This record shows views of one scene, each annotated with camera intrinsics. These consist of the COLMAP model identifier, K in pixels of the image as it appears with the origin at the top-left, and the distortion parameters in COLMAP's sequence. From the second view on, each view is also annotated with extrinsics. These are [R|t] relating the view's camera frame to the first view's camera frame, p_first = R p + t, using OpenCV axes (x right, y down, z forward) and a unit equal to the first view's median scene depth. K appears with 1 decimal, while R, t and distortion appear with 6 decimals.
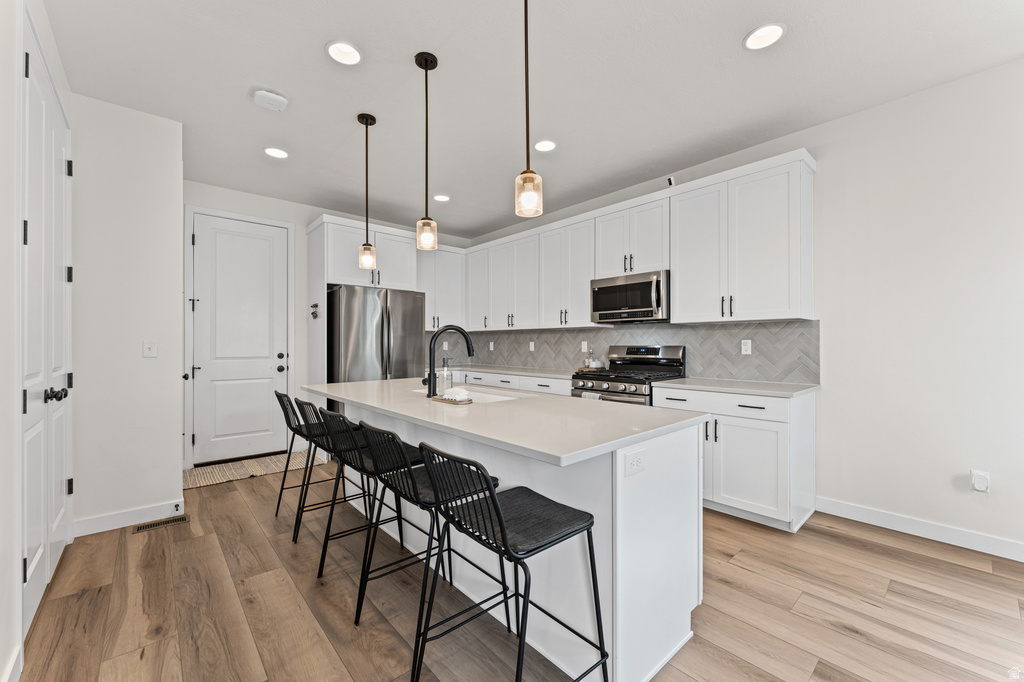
lens RADIAL K [[410.5, 0, 508.0], [0, 410.5, 342.2], [0, 0, 1]] dist [0.003556, 0.000089]
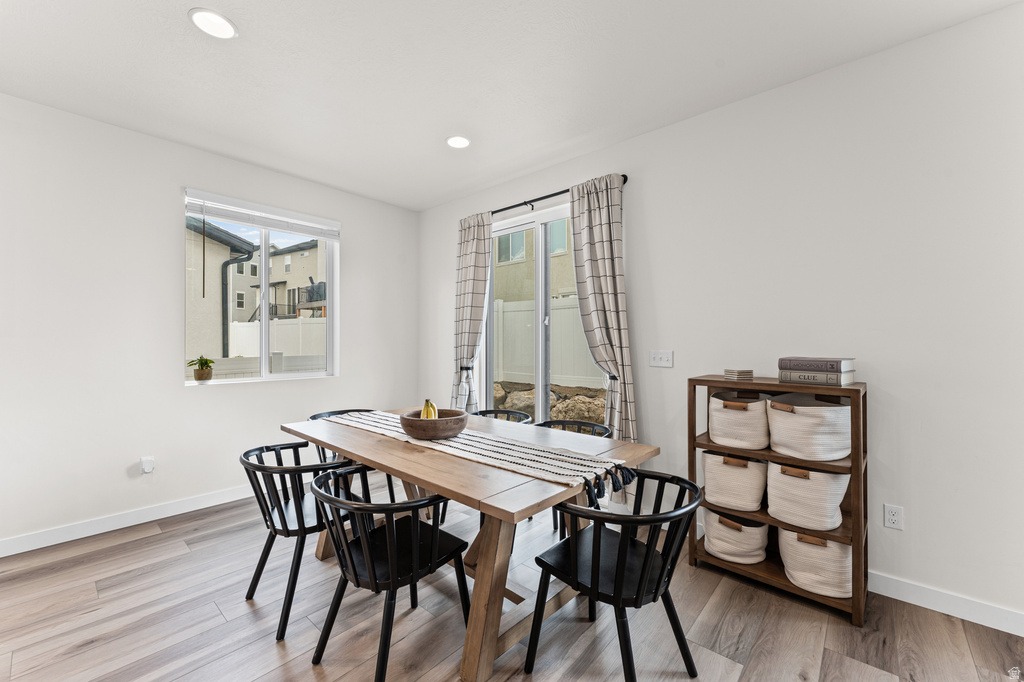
lens RADIAL K [[410.5, 0, 514.7], [0, 410.5, 340.6], [0, 0, 1]] dist [0.003556, 0.000089]
pose [[-0.127815, 0.008197, 0.991764, -0.161794], [-0.003844, 0.999954, -0.008760, -0.021181], [-0.991791, -0.004932, -0.127778, 0.047872]]
